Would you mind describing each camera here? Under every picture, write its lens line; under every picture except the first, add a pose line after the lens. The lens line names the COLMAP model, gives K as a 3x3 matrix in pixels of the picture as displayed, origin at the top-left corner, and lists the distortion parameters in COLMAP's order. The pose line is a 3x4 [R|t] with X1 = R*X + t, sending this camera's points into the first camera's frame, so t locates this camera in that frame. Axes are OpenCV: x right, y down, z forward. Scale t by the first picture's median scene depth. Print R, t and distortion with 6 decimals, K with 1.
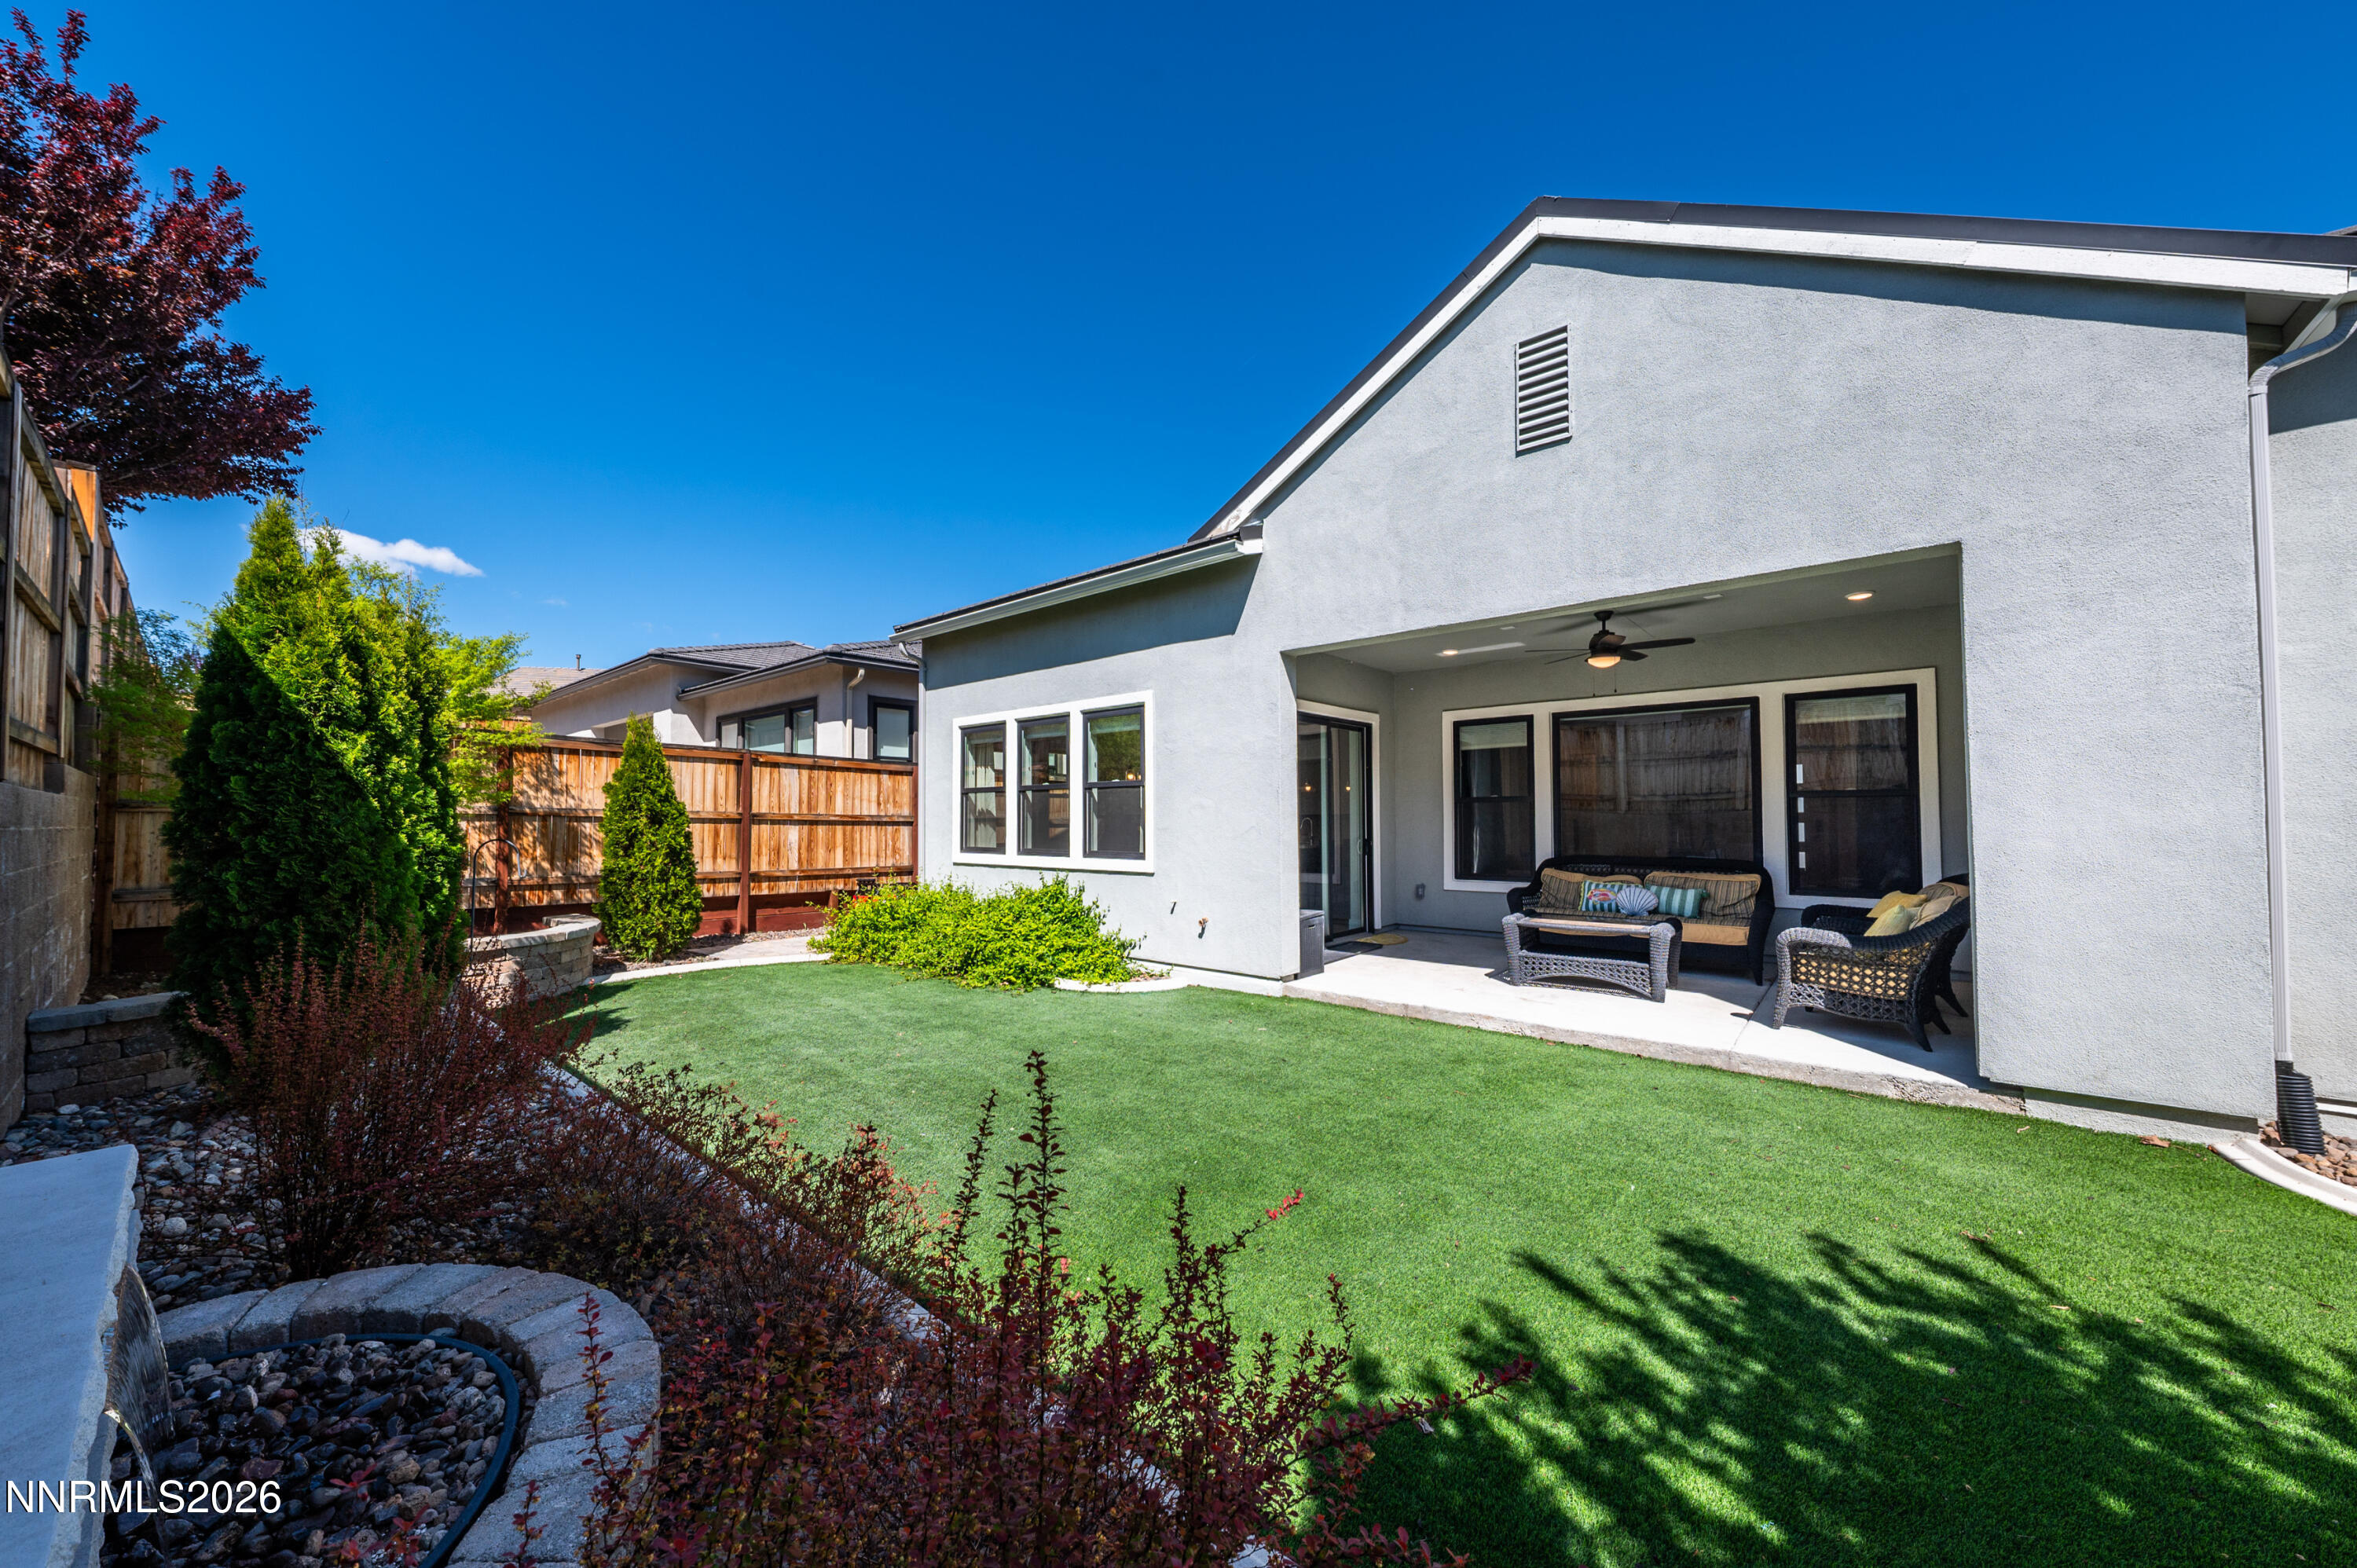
lens RADIAL K [[837.3, 0, 1178.7], [0, 837.3, 792.9], [0, 0, 1]] dist [-0.000121, -0.000224]
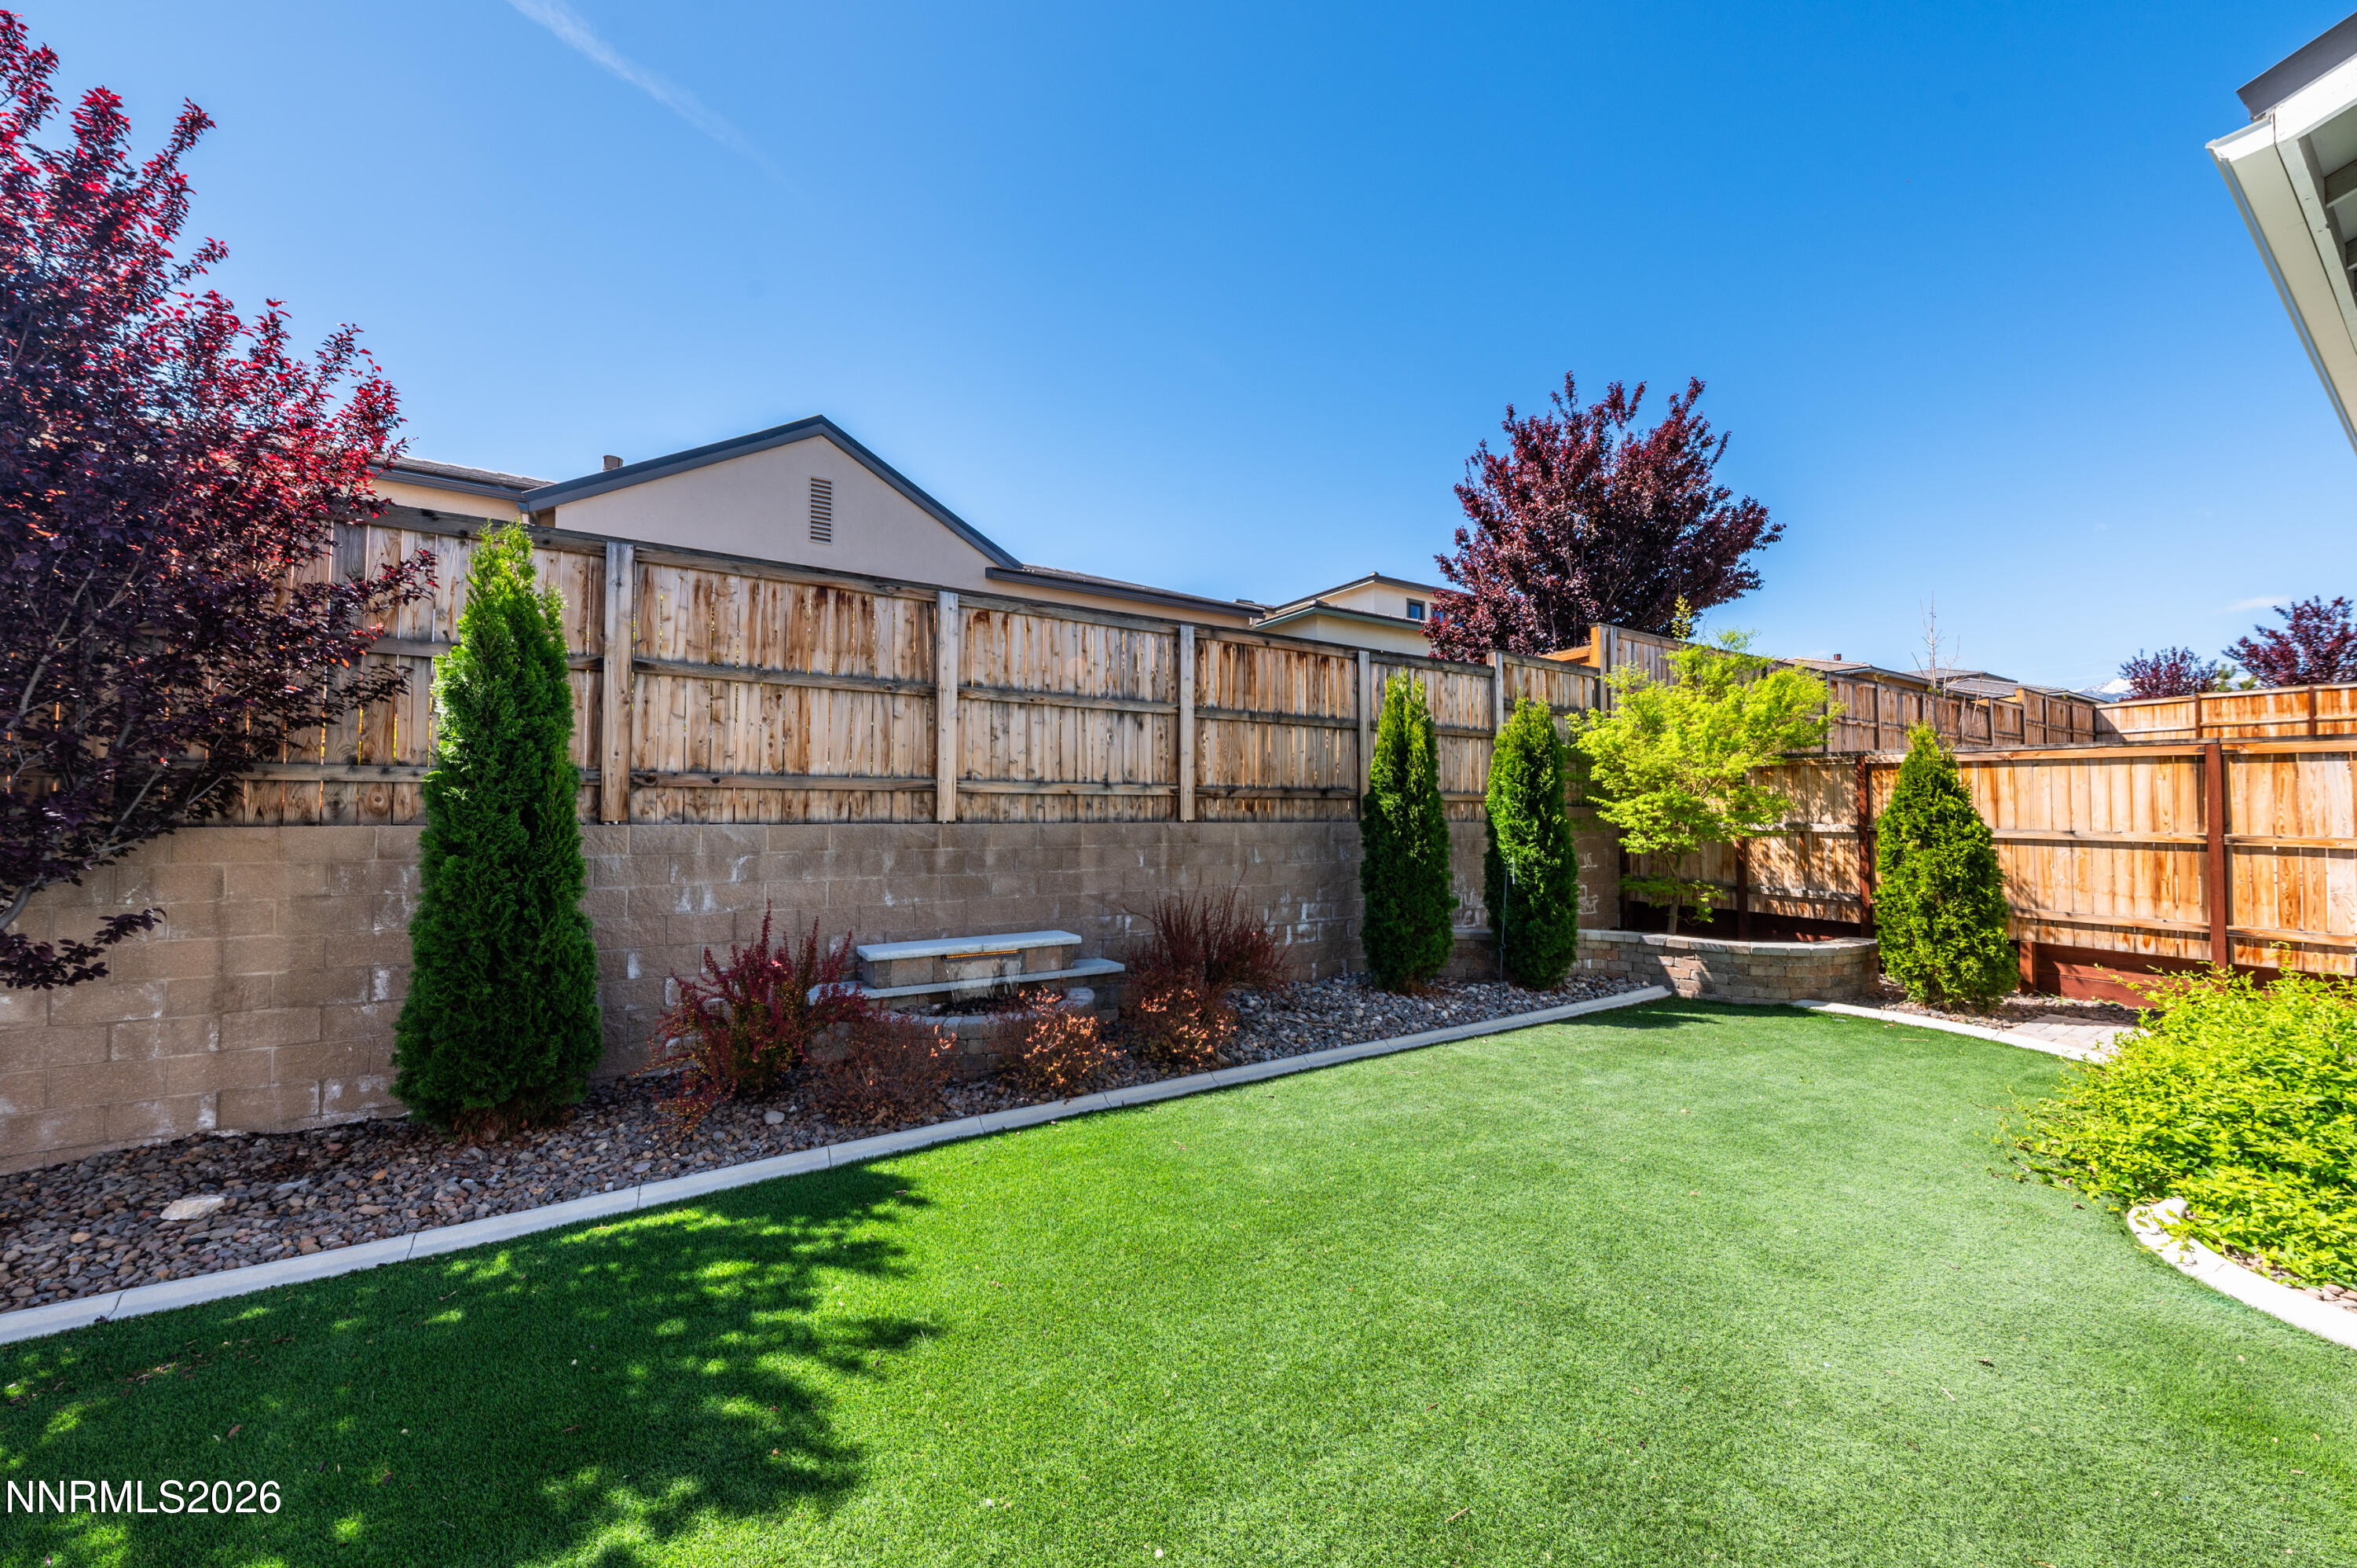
lens RADIAL K [[837.3, 0, 1178.7], [0, 837.3, 792.9], [0, 0, 1]] dist [-0.000121, -0.000224]
pose [[-0.316247, -0.023405, -0.948388, 0.477291], [0.027037, 0.999067, -0.033671, -0.012697], [0.948292, -0.036290, -0.315319, 0.593988]]
